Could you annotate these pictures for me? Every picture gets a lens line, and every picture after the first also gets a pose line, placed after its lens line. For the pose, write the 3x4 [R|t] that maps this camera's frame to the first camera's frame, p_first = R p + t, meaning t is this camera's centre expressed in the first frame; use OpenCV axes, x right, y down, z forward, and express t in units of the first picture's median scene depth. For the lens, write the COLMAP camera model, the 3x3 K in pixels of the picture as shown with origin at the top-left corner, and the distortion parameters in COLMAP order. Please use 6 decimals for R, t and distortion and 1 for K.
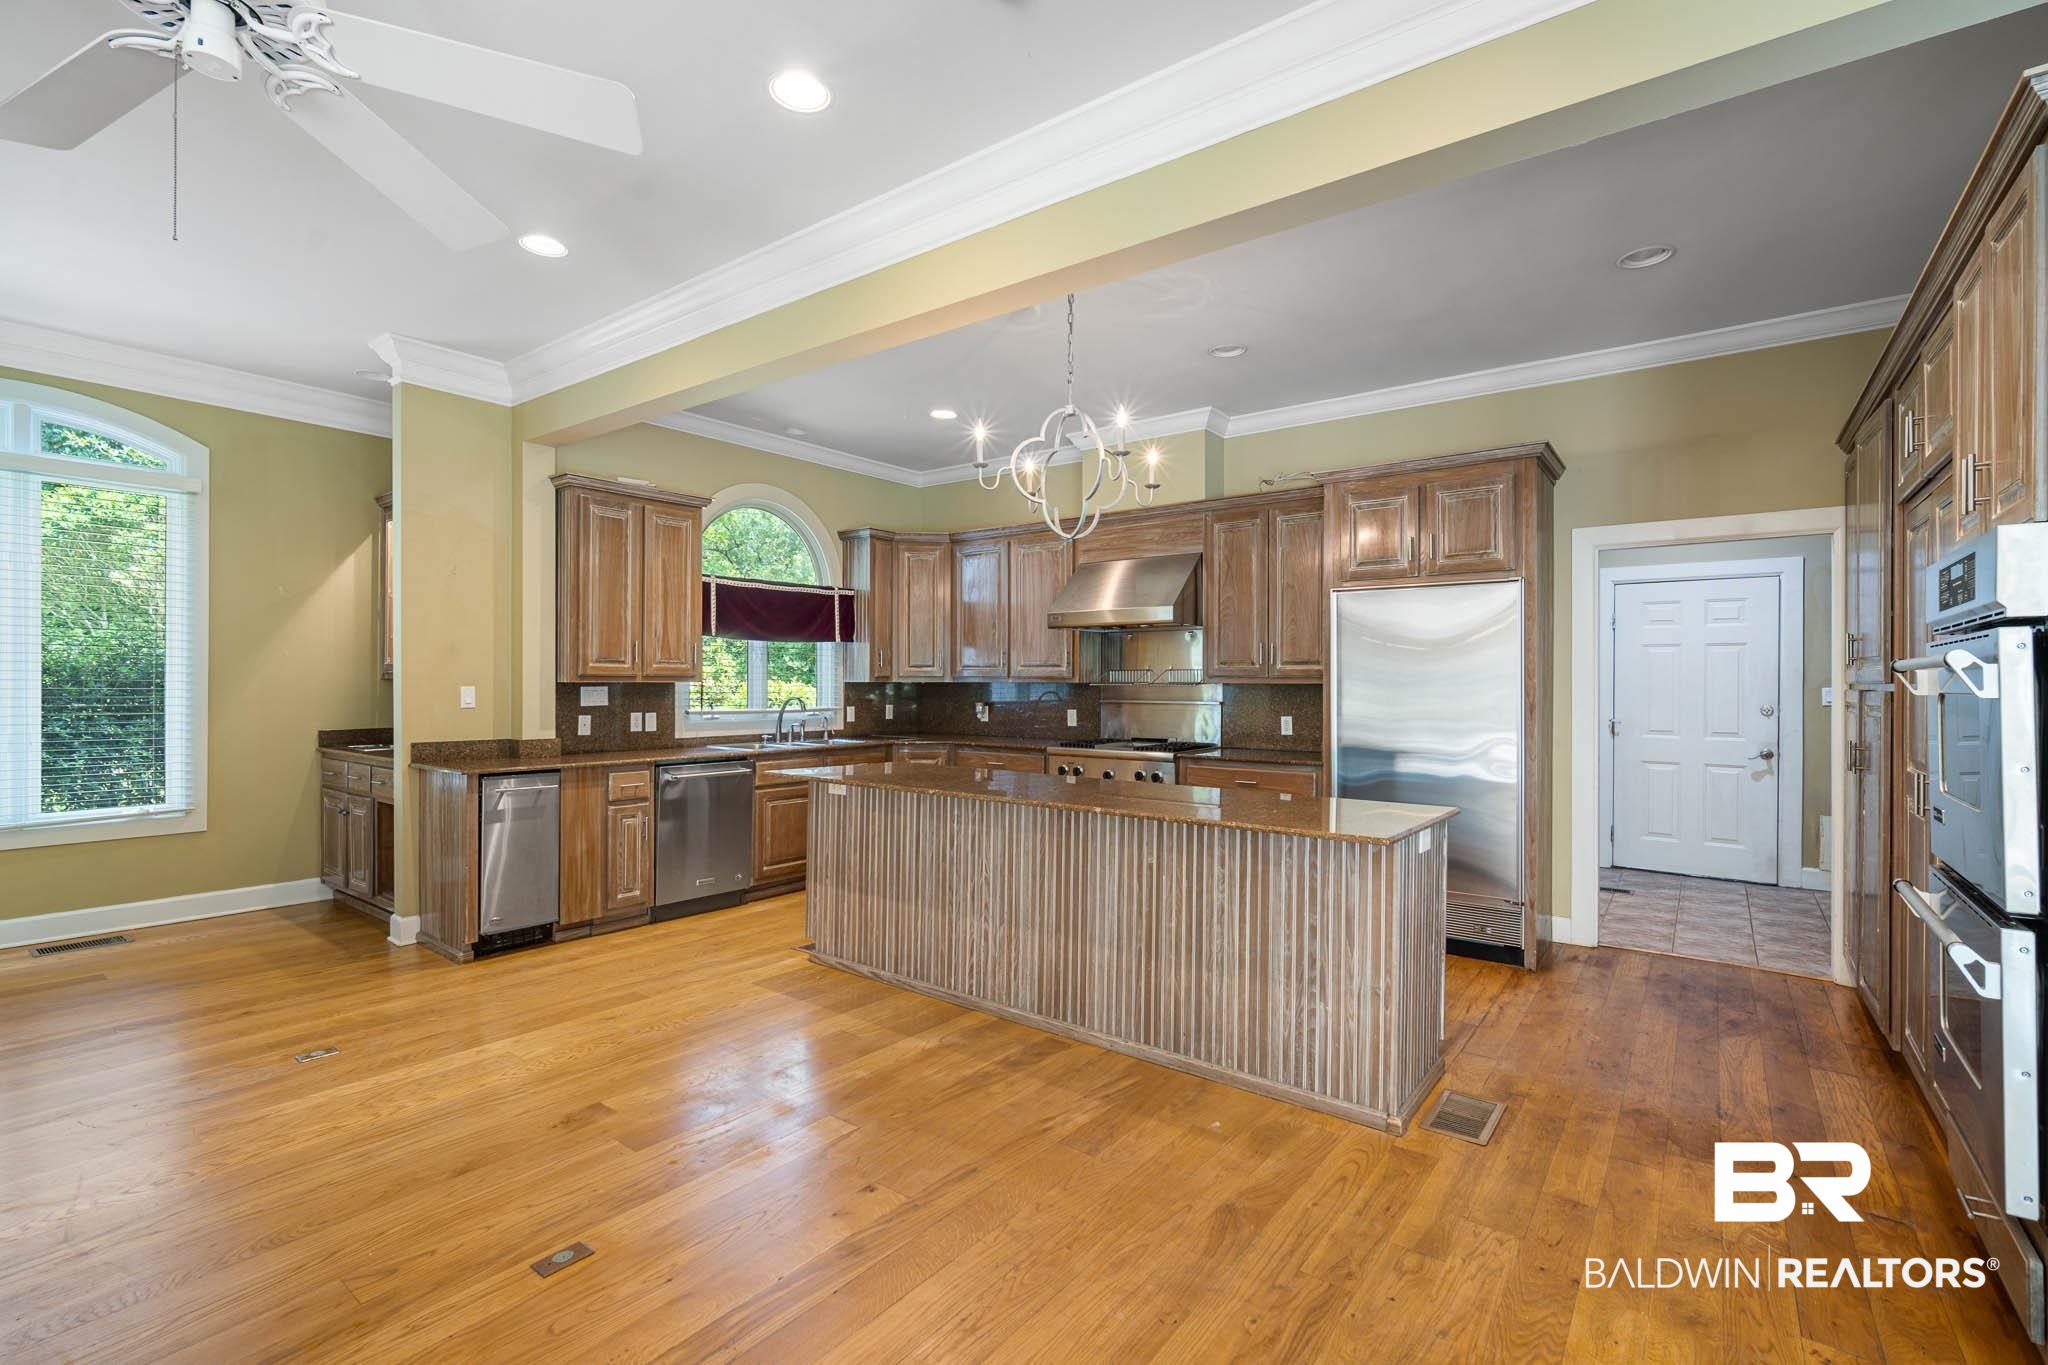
lens RADIAL K [[900.5, 0, 1023.1], [0, 900.5, 684.6], [0, 0, 1]] dist [-0.007605, 0.001141]
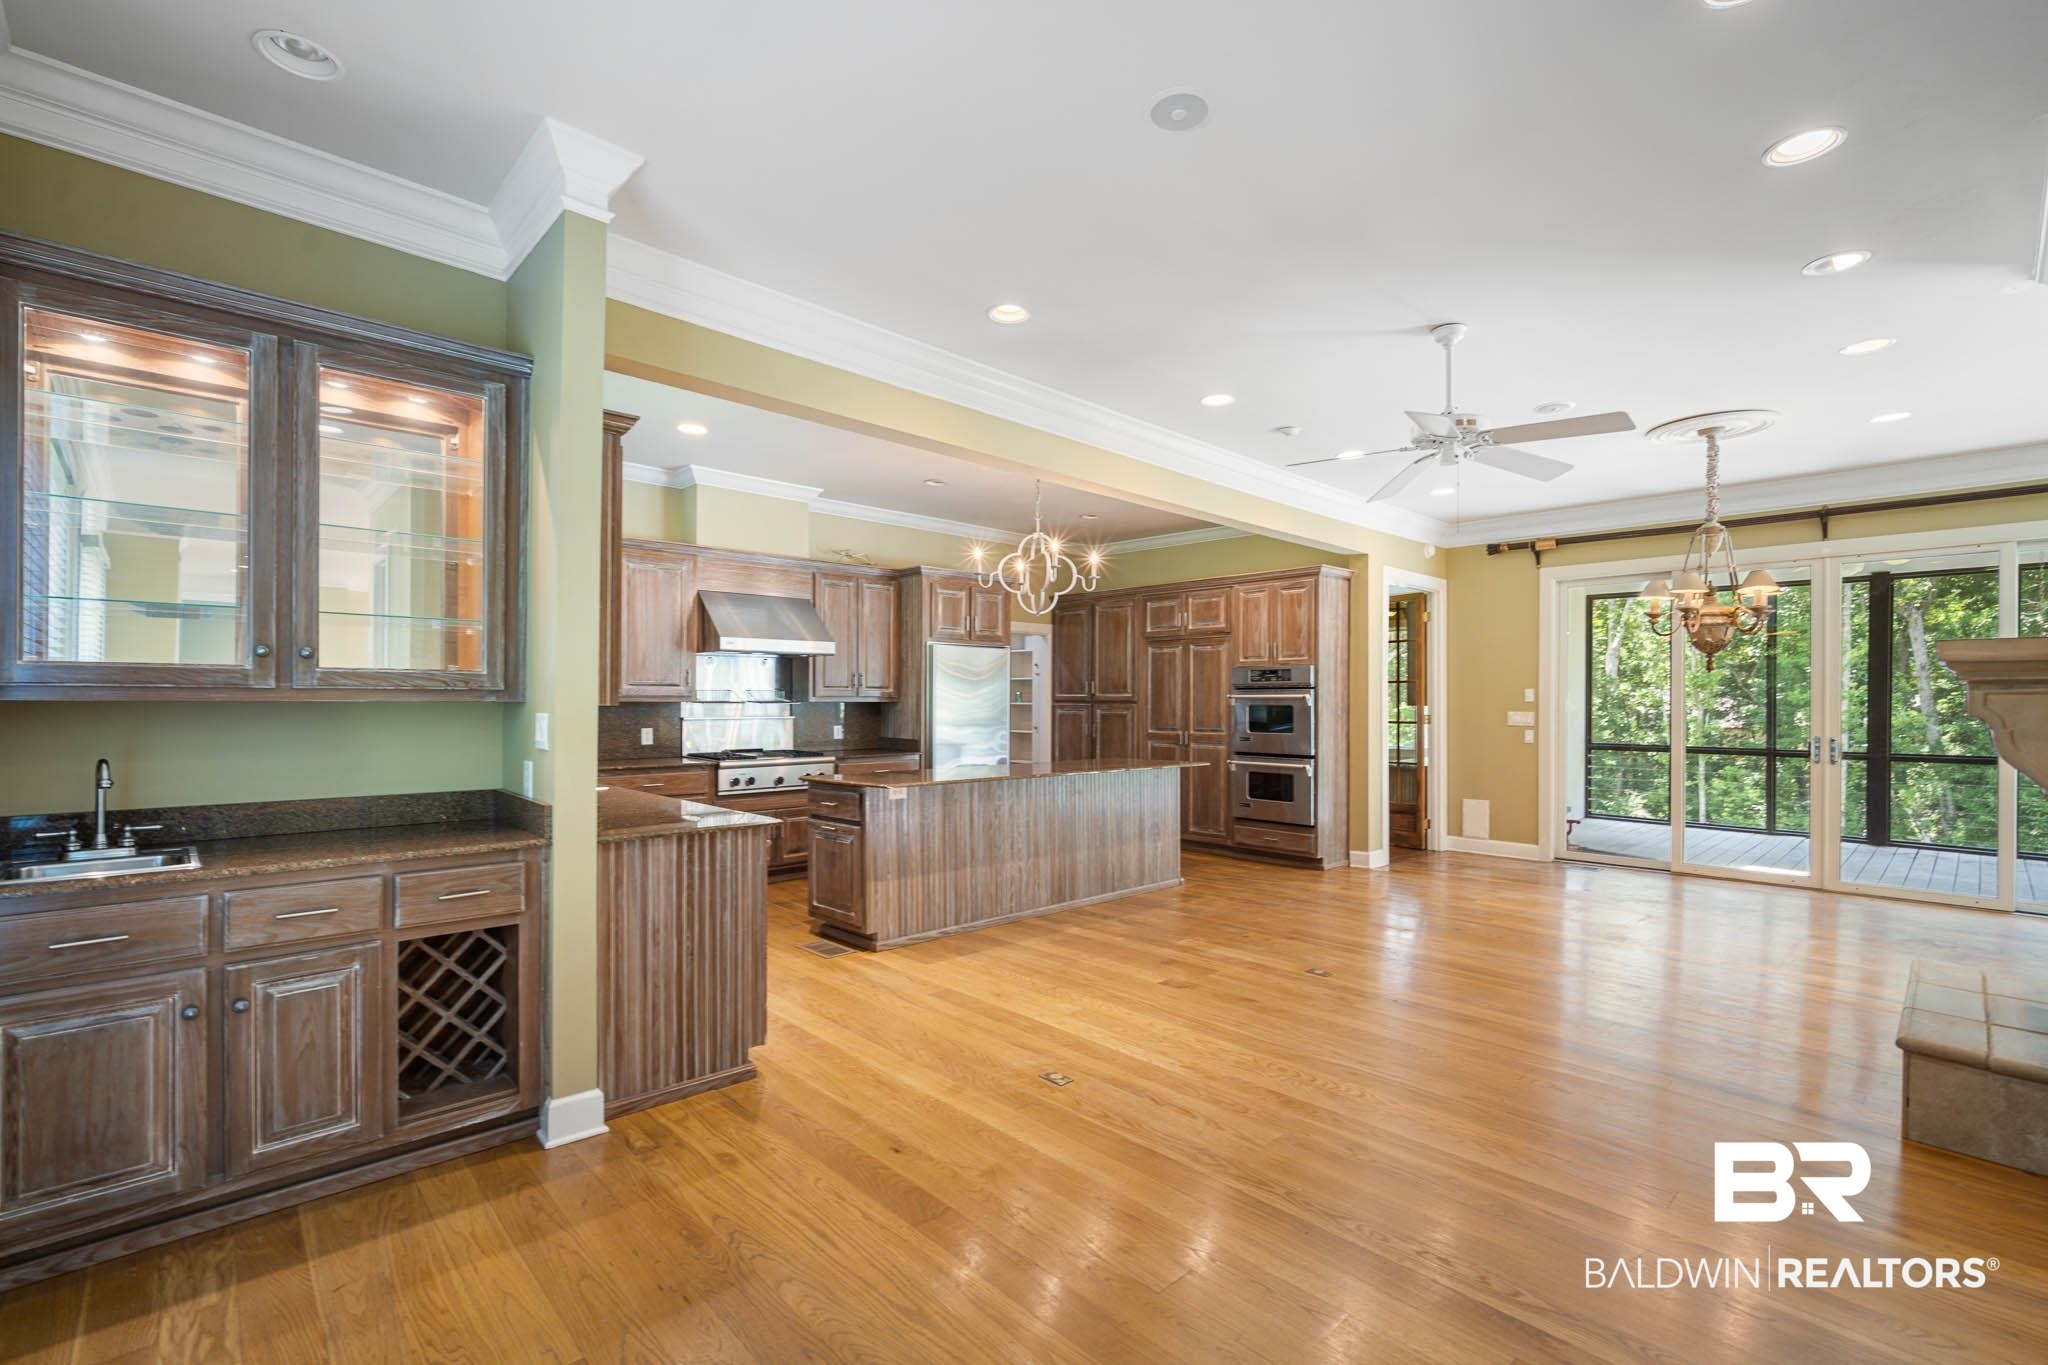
lens RADIAL K [[900.5, 0, 1017.5], [0, 900.5, 701.9], [0, 0, 1]] dist [-0.007605, 0.001141]
pose [[0.170581, -0.005725, 0.985327, -1.076979], [0.001313, 0.999984, 0.005583, -0.008332], [-0.985343, 0.000342, 0.170586, 0.524463]]
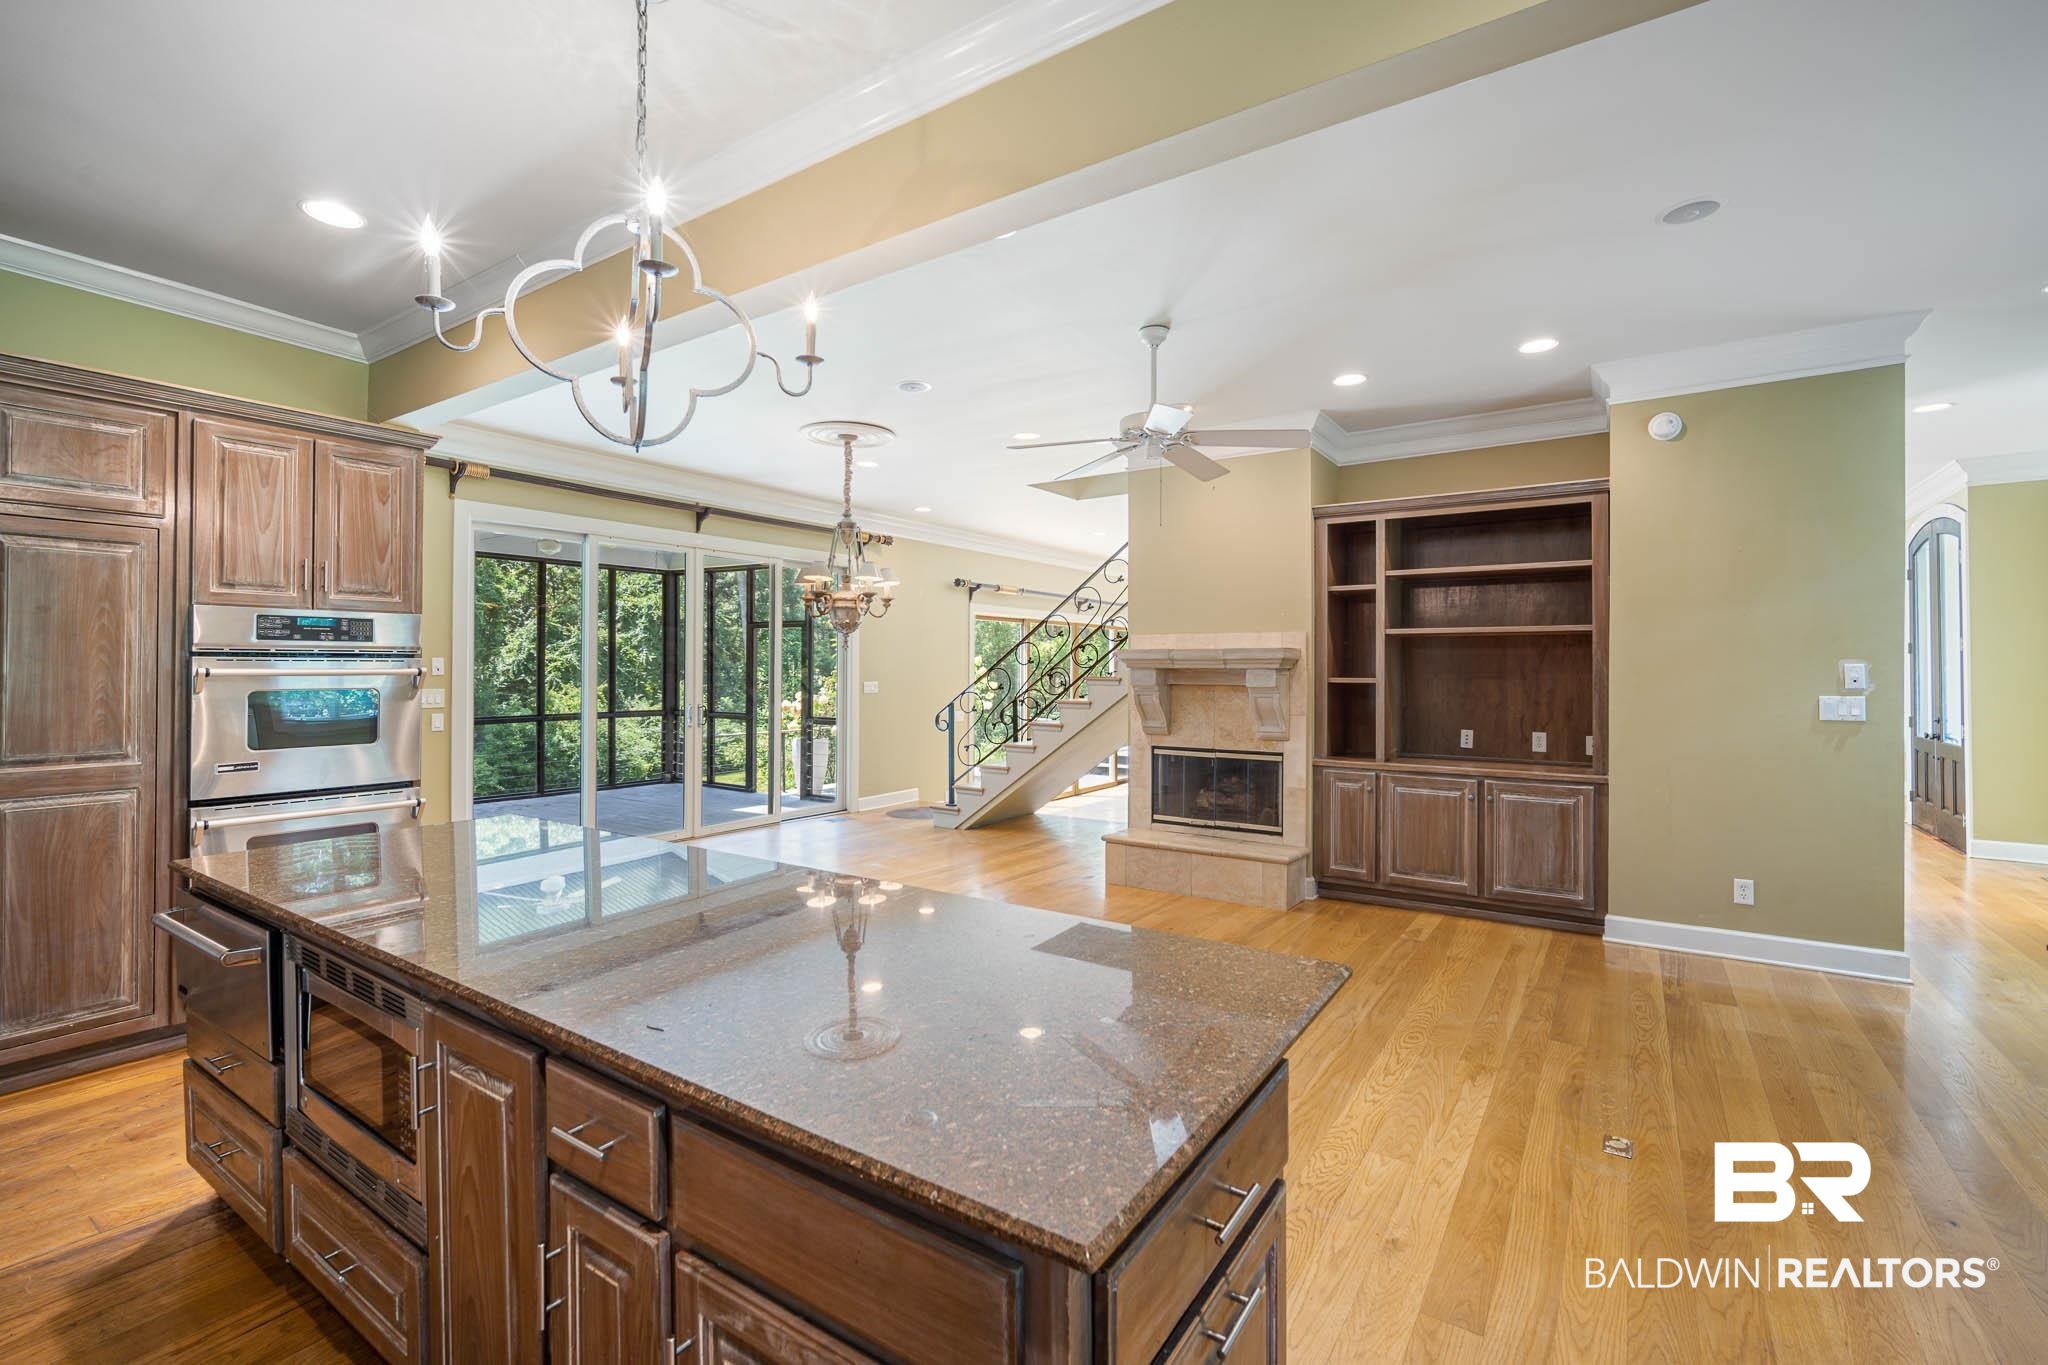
lens RADIAL K [[900.5, 0, 1024.3], [0, 900.5, 663.6], [0, 0, 1]] dist [-0.007605, 0.001141]
pose [[-0.998345, -0.009654, -0.056701, -0.109198], [-0.009619, 0.999953, -0.000898, -0.019596], [0.056707, -0.000351, -0.998391, 1.087972]]
